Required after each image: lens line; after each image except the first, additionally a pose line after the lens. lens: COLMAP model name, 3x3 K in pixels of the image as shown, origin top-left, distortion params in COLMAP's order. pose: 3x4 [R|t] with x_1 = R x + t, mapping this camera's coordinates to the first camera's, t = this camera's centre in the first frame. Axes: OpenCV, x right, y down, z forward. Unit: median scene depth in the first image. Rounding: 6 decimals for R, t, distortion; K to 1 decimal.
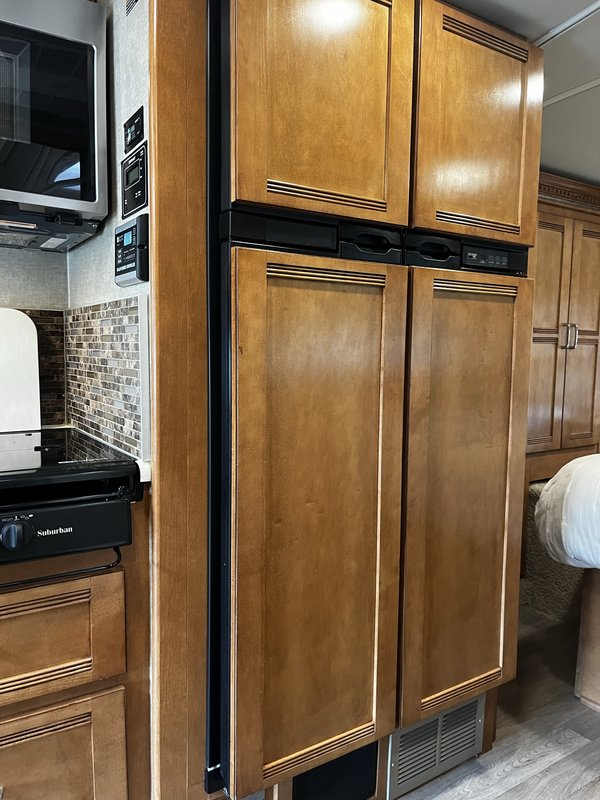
lens RADIAL K [[605.9, 0, 299.7], [0, 605.9, 400.8], [0, 0, 1]] dist [0.011081, 0.003869]
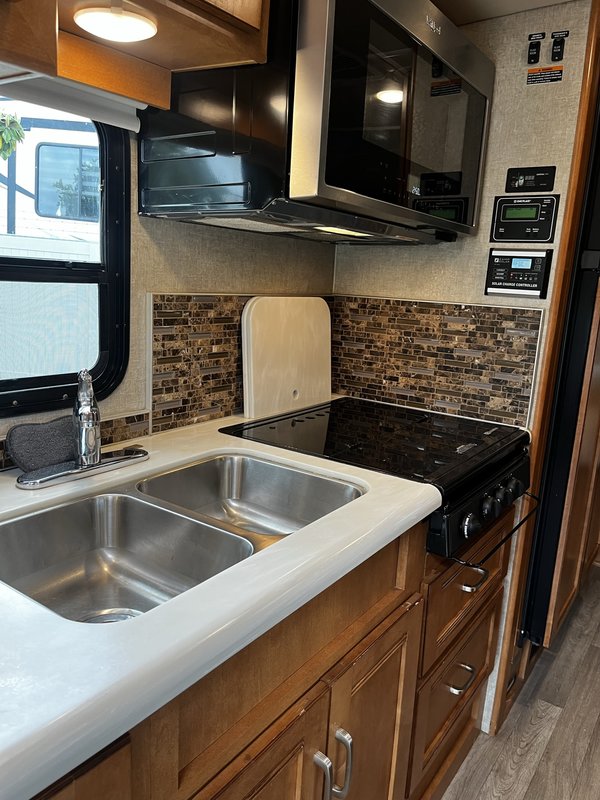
lens RADIAL K [[605.9, 0, 299.0], [0, 605.9, 400.5], [0, 0, 1]] dist [0.011081, 0.003869]
pose [[0.929890, -0.043740, 0.365229, -0.829799], [-0.004204, 0.991577, 0.129454, -0.094570], [-0.367814, -0.121913, 0.921873, -0.053864]]
